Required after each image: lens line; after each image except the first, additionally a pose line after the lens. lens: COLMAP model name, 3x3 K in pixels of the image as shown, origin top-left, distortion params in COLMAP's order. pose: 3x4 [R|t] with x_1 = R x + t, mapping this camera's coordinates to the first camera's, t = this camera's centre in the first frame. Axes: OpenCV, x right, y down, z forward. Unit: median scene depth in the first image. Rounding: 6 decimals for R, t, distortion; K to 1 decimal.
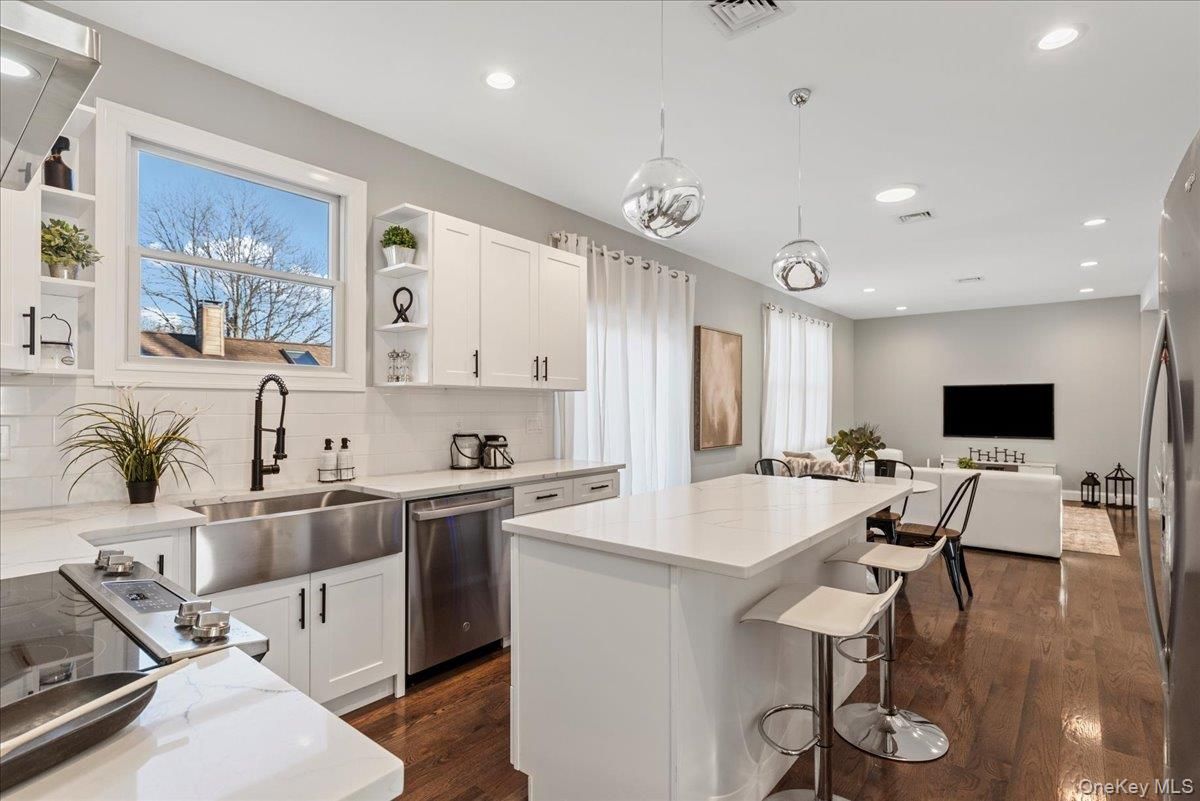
lens RADIAL K [[581.4, 0, 600.0], [0, 581.4, 400.5], [0, 0, 1]] dist [-0.013614, 0.000236]
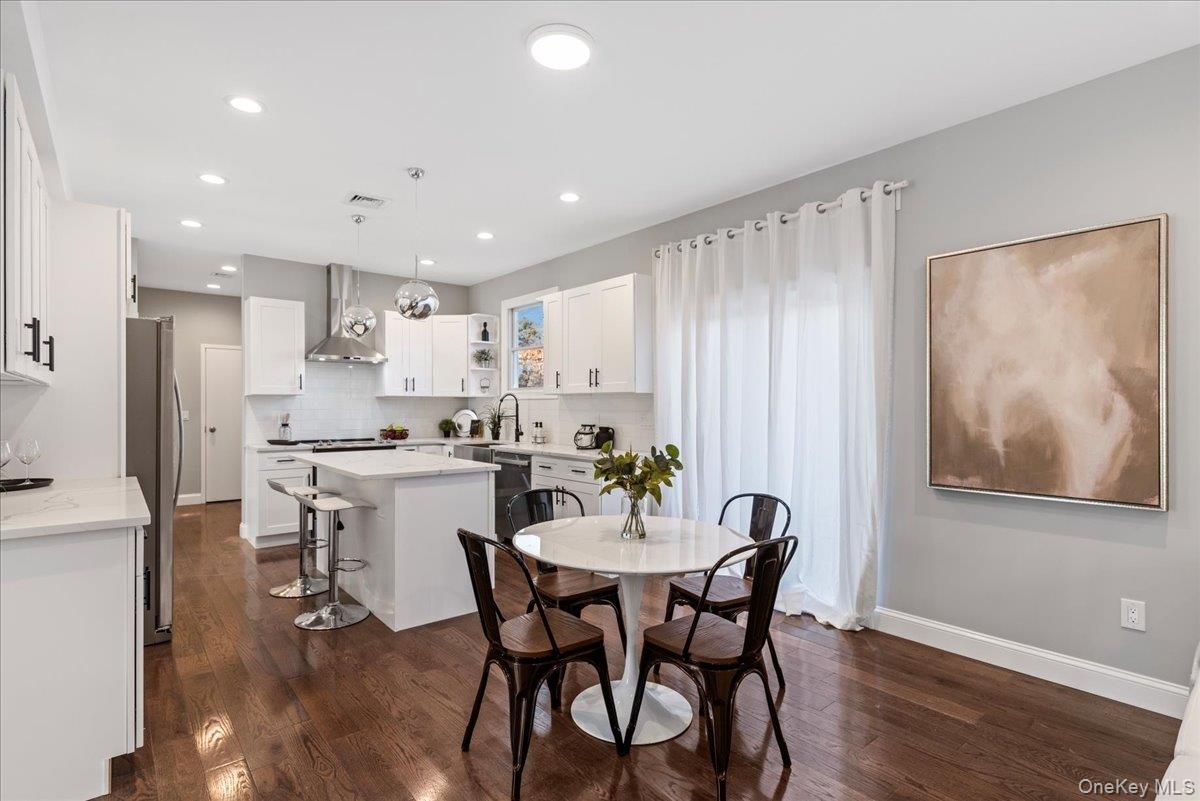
lens RADIAL K [[581.4, 0, 600.0], [0, 581.4, 400.5], [0, 0, 1]] dist [-0.013614, 0.000236]
pose [[-0.193402, -0.010662, -0.981062, 1.221078], [0.010238, 0.999865, -0.012885, 0.014506], [0.981066, -0.012536, -0.193266, 1.299224]]
